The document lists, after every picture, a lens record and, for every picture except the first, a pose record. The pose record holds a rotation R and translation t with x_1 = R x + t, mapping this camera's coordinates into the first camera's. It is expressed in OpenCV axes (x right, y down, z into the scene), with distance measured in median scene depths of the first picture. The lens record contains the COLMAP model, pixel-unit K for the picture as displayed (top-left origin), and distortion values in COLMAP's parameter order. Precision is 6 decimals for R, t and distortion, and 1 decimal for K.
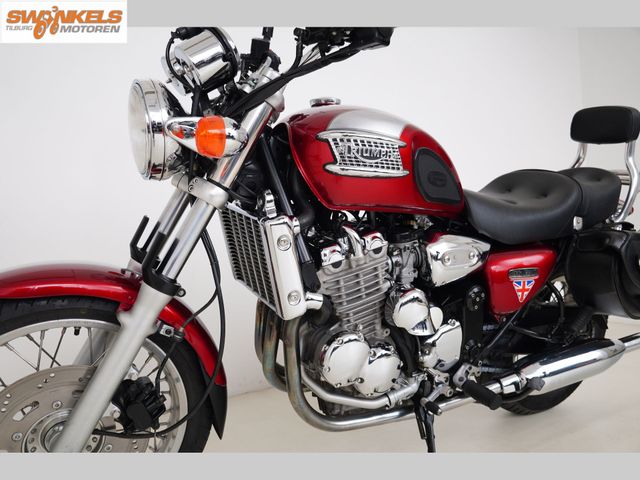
lens RADIAL K [[496.8, 0, 309.8], [0, 496.8, 239.9], [0, 0, 1]] dist [-0.049811, -0.000582]
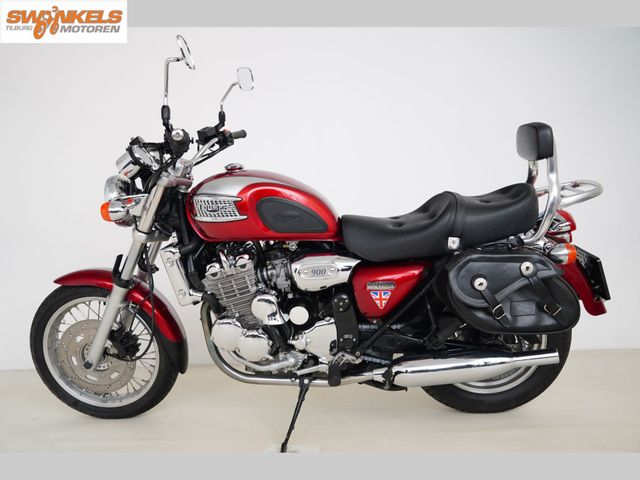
lens RADIAL K [[496.8, 0, 309.8], [0, 496.8, 239.9], [0, 0, 1]] dist [-0.049811, -0.000582]
pose [[0.812700, -0.002587, -0.582676, 1.188999], [0.013589, 0.999802, 0.014515, -0.078878], [0.582524, -0.019714, 0.812575, -0.134107]]
